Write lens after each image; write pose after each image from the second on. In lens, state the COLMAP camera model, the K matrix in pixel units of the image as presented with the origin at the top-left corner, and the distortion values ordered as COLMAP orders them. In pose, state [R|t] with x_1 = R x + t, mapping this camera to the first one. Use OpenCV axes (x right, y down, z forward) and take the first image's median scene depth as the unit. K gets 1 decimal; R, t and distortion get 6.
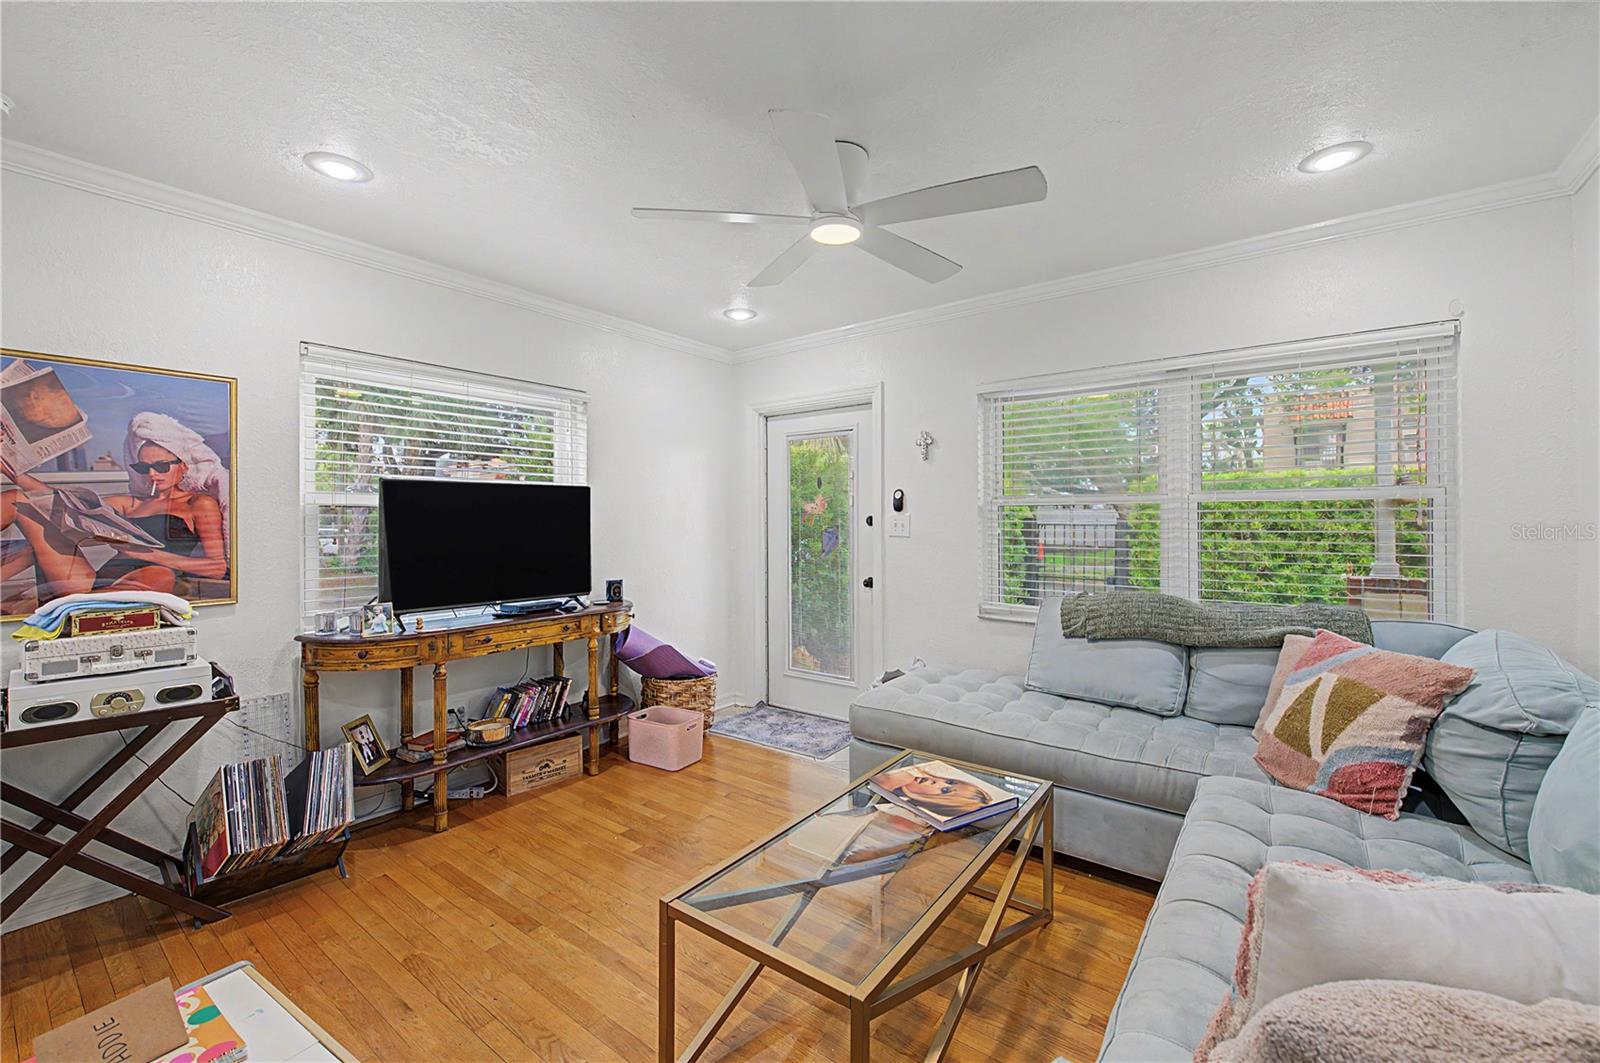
lens RADIAL K [[664.6, 0, 799.8], [0, 664.6, 522.5], [0, 0, 1]] dist [0.001860, -0.001353]
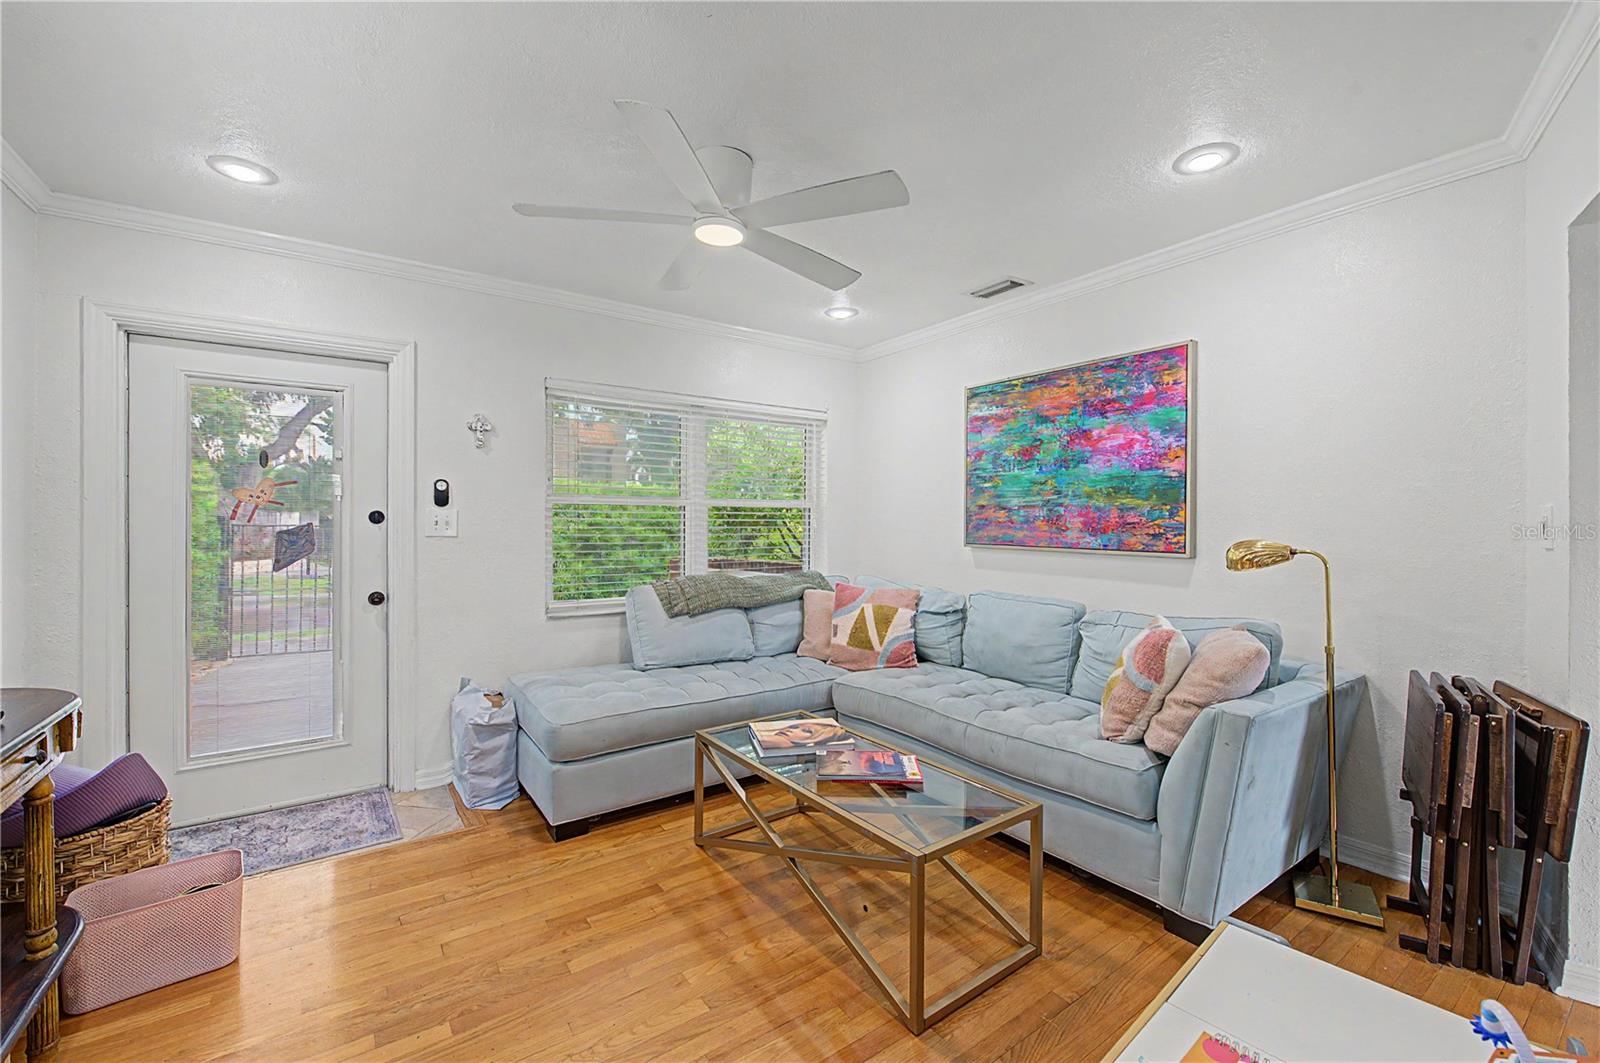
lens RADIAL K [[655.1, 0, 800.0], [0, 655.1, 531.5], [0, 0, 1]] dist [0.001364, -0.000035]
pose [[0.293761, -0.004799, 0.955867, -0.771387], [0.002050, 0.999988, 0.004390, 0.018654], [-0.955877, 0.000670, 0.293768, 0.527077]]
